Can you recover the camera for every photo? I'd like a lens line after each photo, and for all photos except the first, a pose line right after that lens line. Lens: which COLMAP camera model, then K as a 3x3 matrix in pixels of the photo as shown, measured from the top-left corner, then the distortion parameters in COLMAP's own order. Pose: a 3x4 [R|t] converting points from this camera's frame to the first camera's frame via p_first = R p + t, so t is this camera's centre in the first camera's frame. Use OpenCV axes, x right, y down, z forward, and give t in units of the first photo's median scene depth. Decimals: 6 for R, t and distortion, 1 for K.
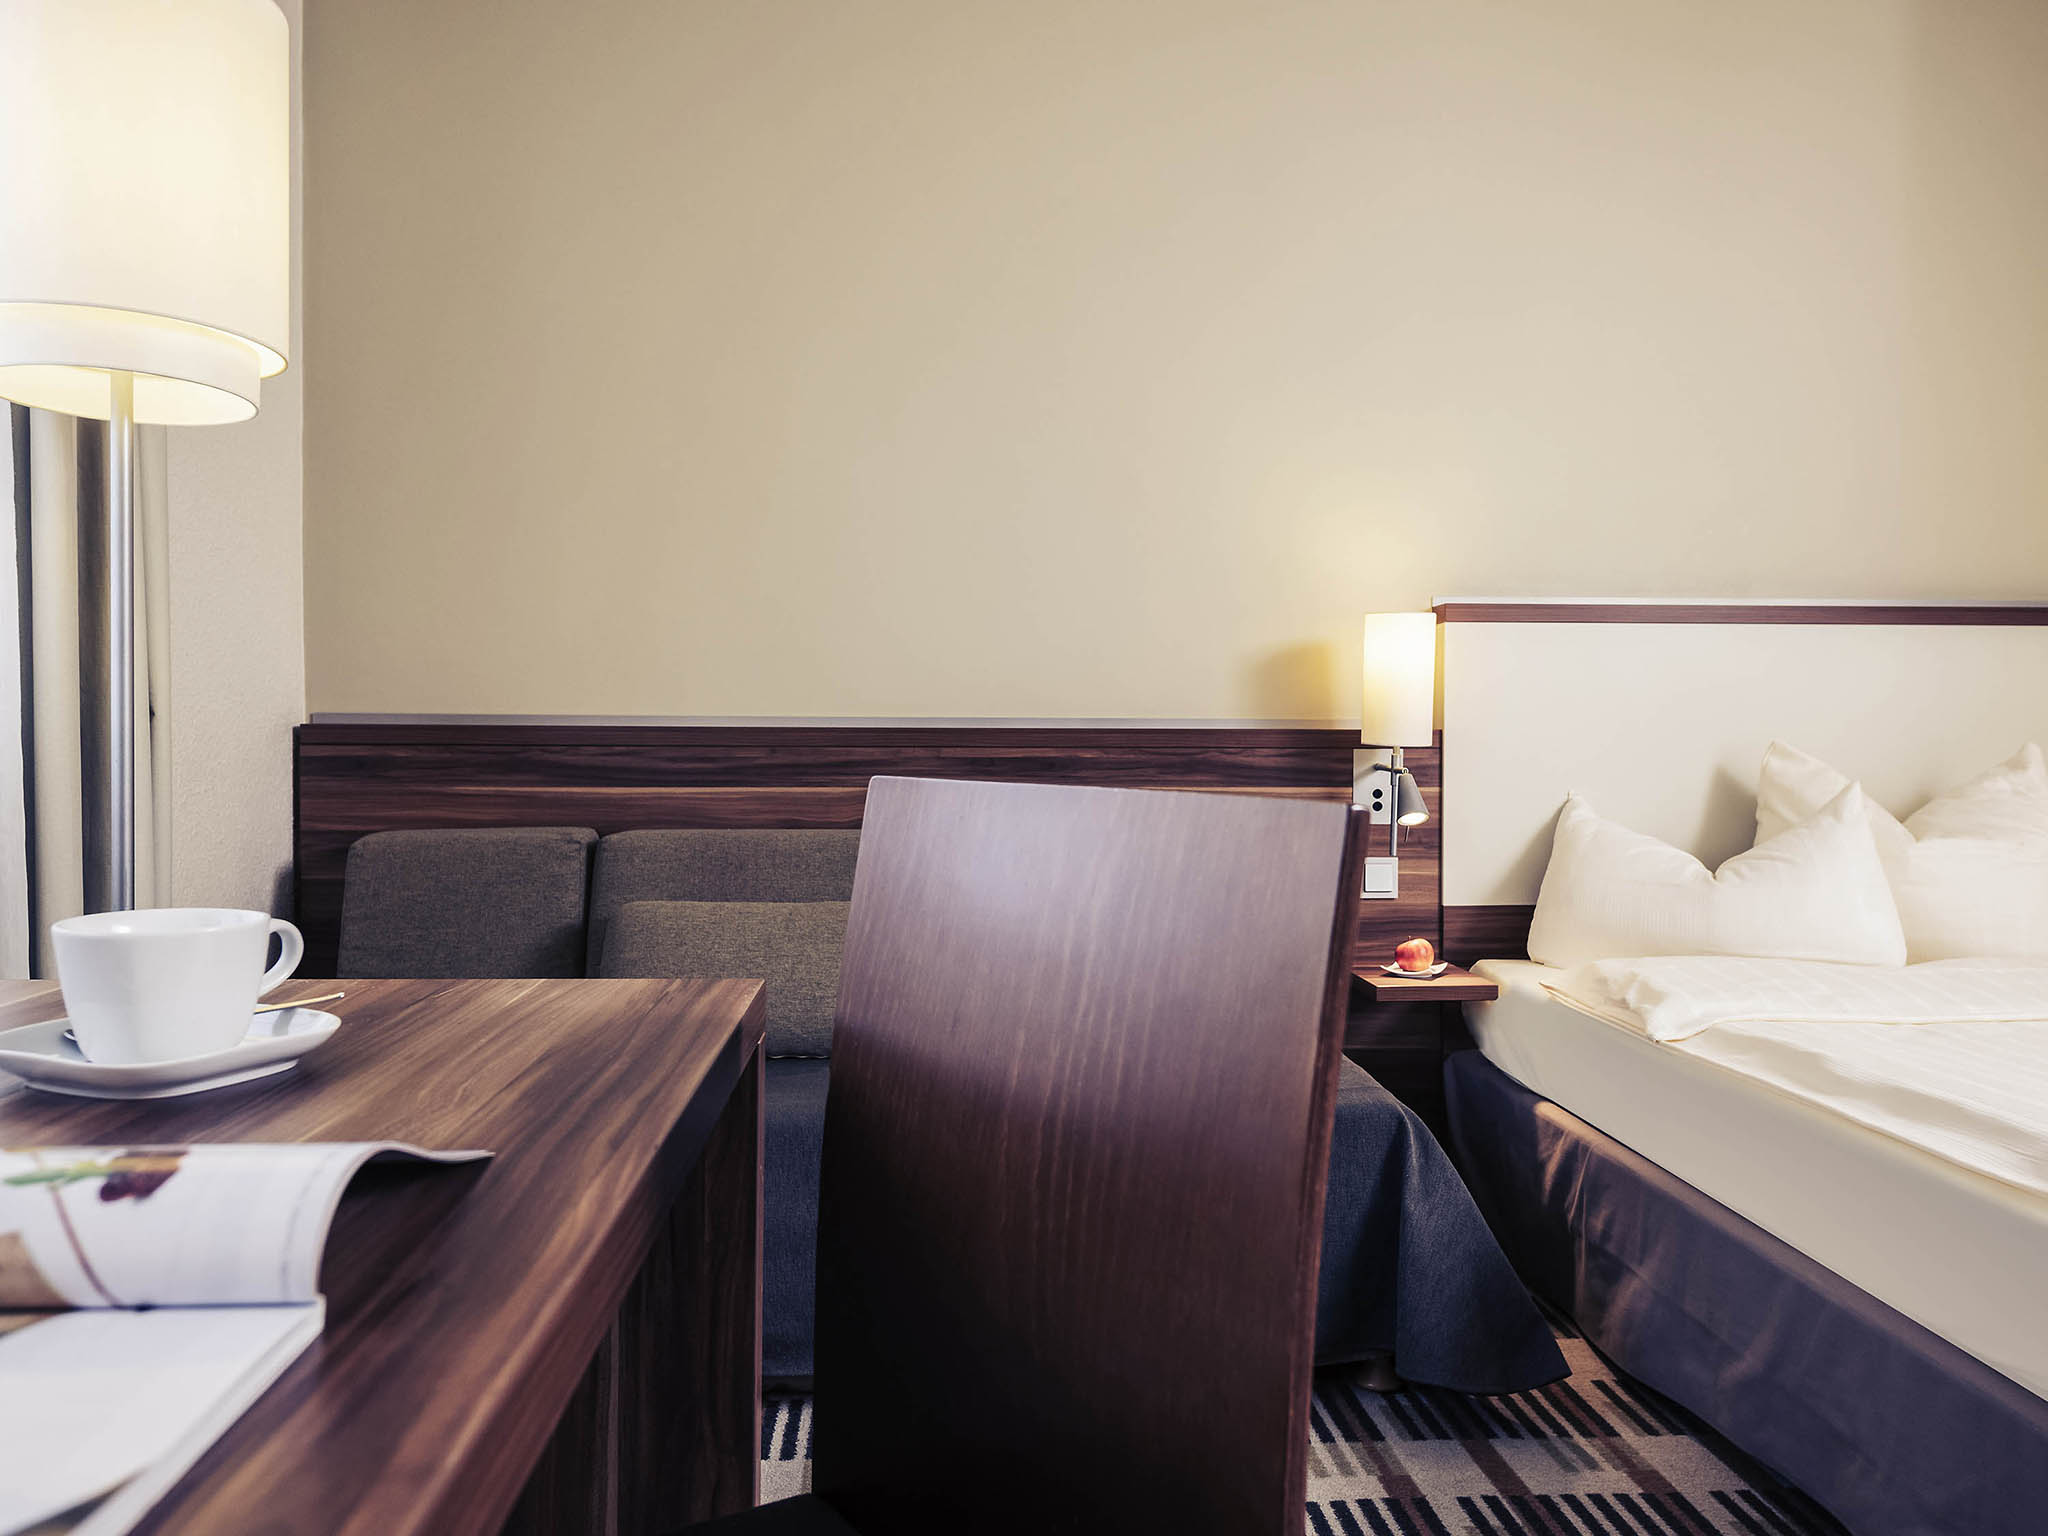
lens RADIAL K [[1420.1, 0, 1021.1], [0, 1420.1, 814.4], [0, 0, 1]] dist [0.003576, 0.001316]
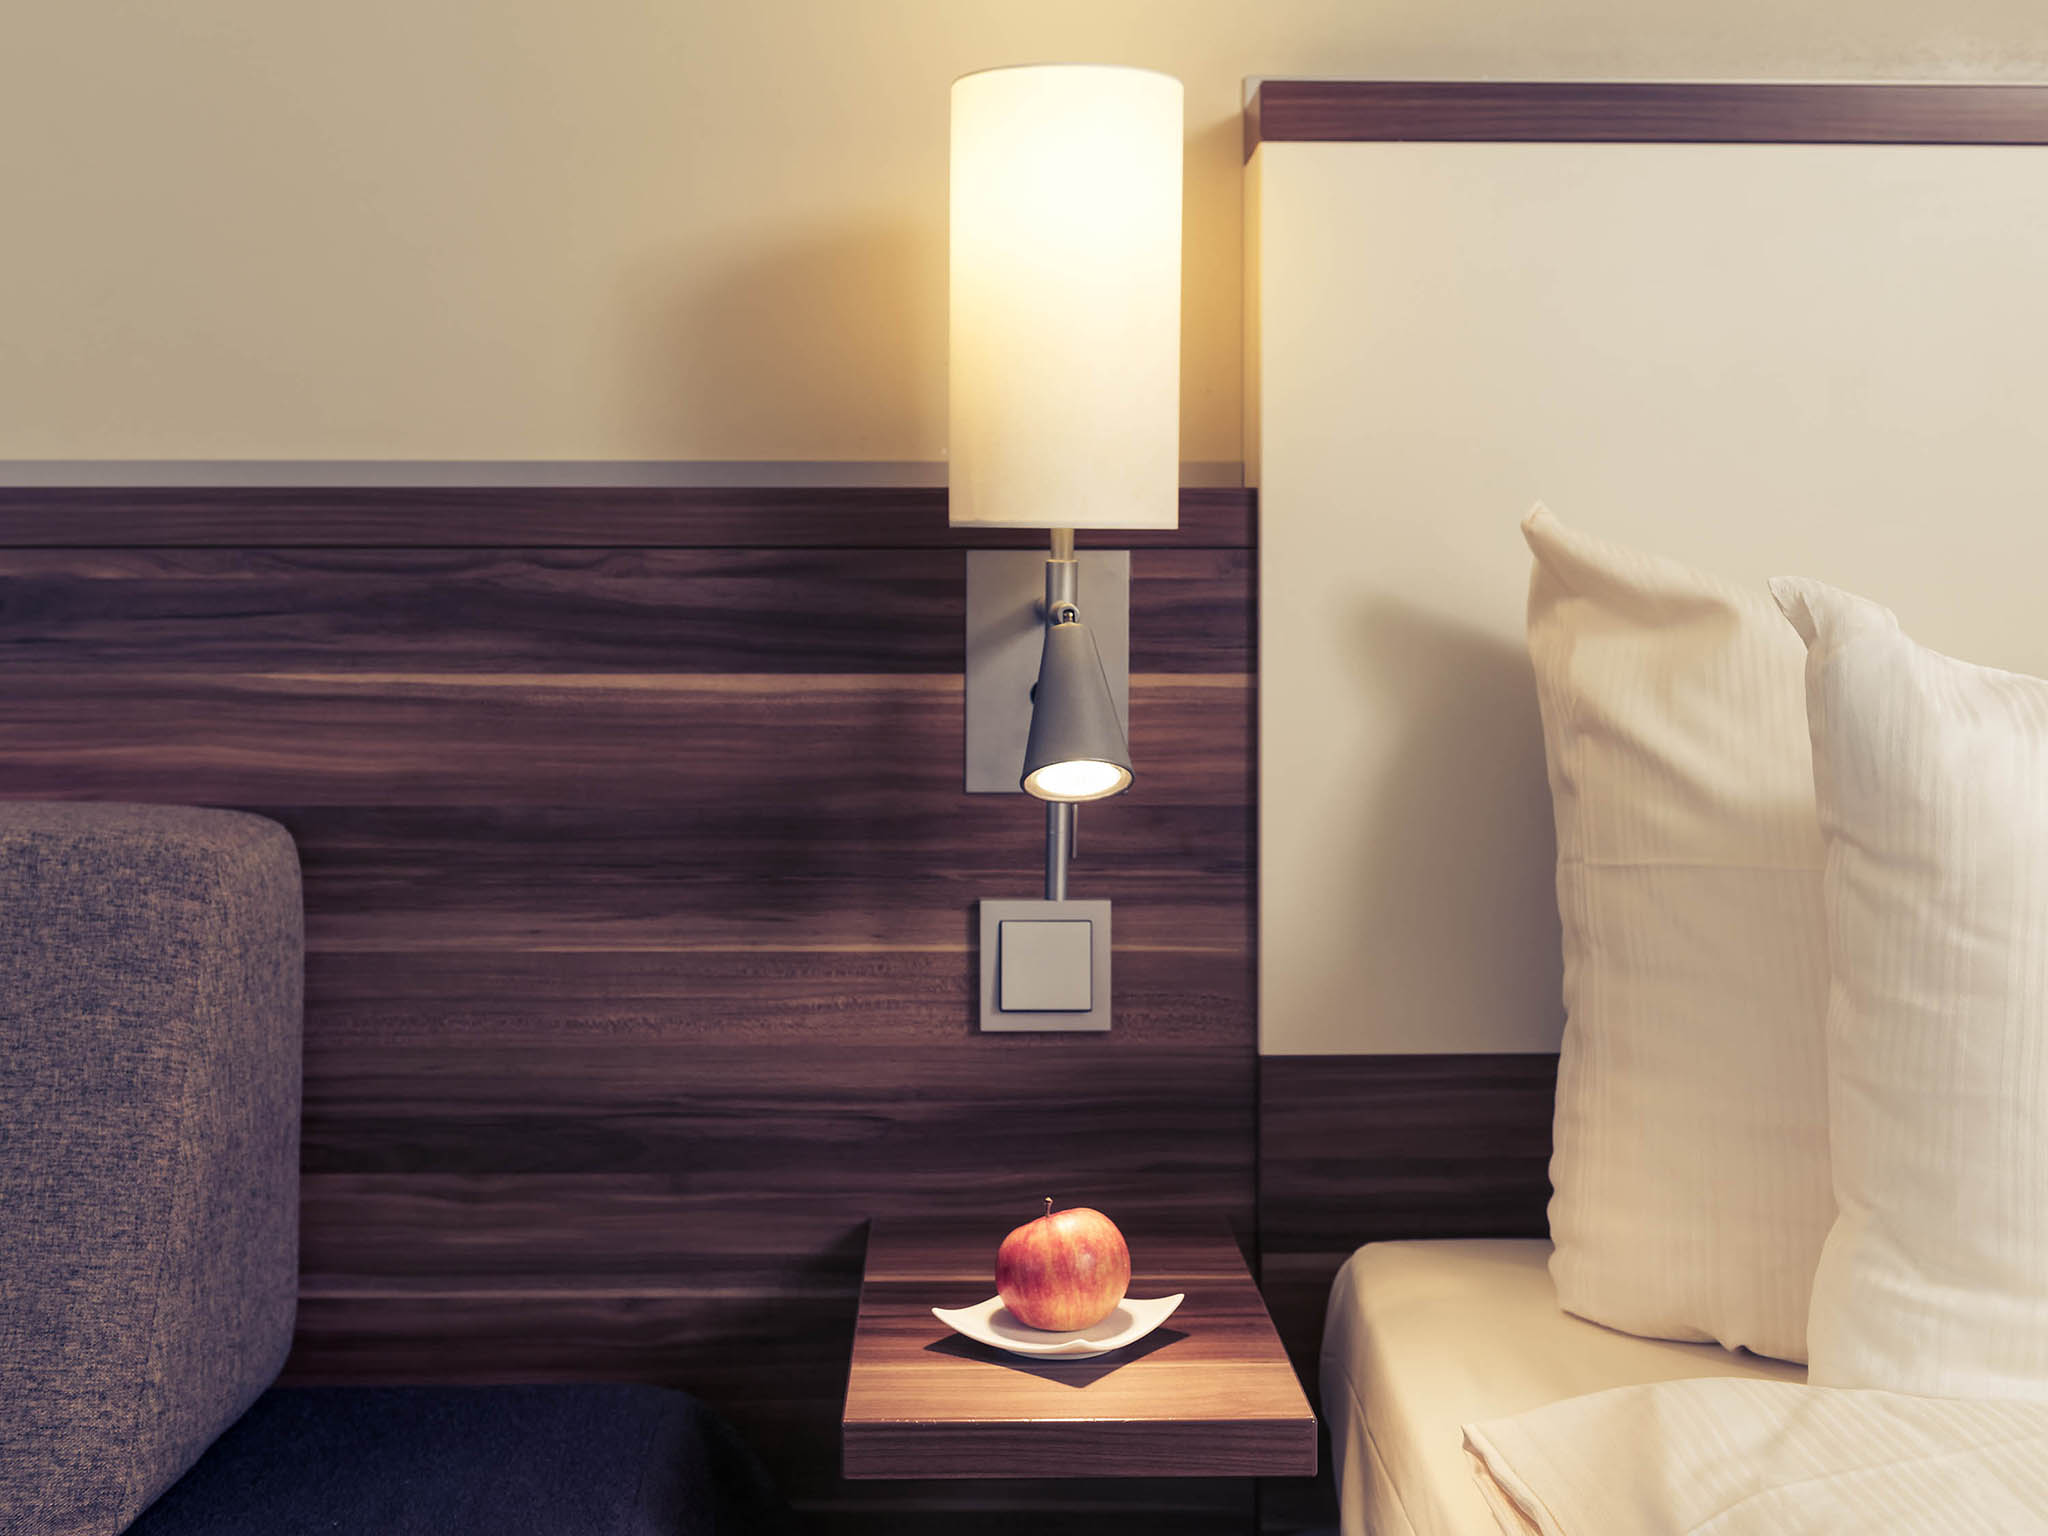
lens RADIAL K [[2067.0, 0, 1024.0], [0, 2067.0, 768.0], [0, 0, 1]] dist [-0.000349, -0.000738]
pose [[0.999801, -0.001242, -0.019888, 0.255615], [0.001305, 0.999994, 0.003166, -0.000035], [0.019884, -0.003191, 0.999797, 0.549577]]
